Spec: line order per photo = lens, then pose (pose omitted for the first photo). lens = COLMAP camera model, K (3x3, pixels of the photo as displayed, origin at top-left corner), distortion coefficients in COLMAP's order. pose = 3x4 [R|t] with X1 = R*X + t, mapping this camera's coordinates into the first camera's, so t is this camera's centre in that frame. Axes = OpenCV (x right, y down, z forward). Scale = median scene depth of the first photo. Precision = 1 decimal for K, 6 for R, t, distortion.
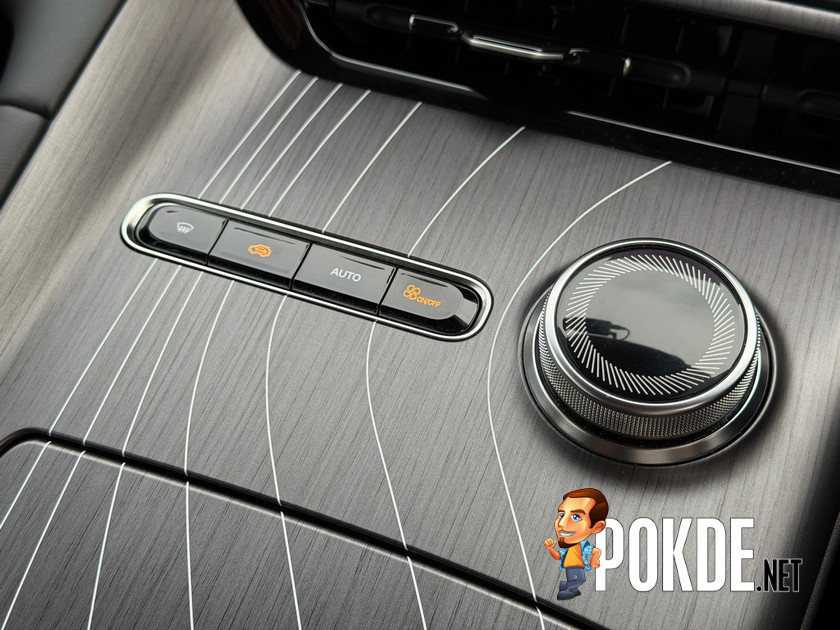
lens RADIAL K [[1141.9, 0, 420.0], [0, 1141.9, 315.0], [0, 0, 1]] dist [0.196307, -0.499977]
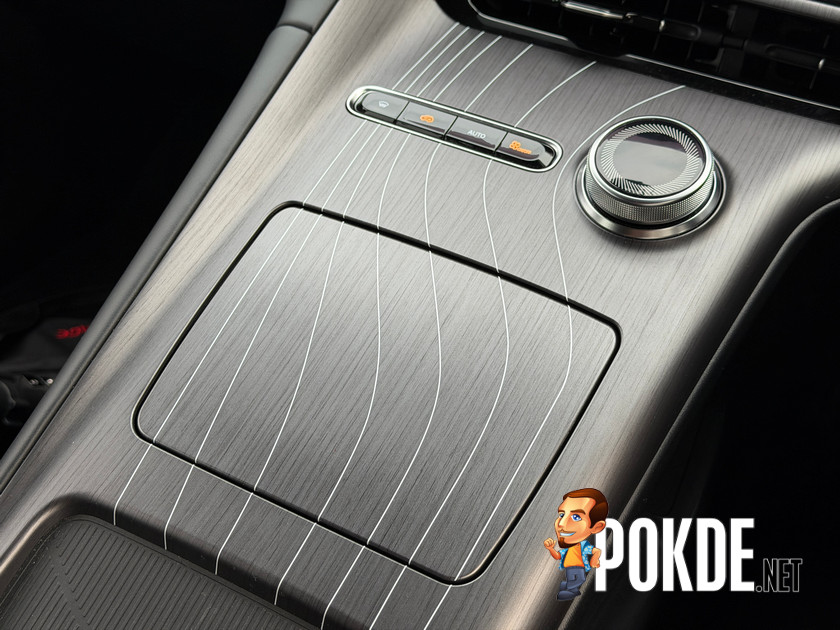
lens RADIAL K [[1141.9, 0, 420.0], [0, 1141.9, 315.0], [0, 0, 1]] dist [0.196307, -0.499977]
pose [[0.990891, 0.084510, -0.104844, 0.049824], [-0.089291, 0.995129, -0.041769, 0.294157], [0.100803, 0.050750, 0.993611, -0.641226]]
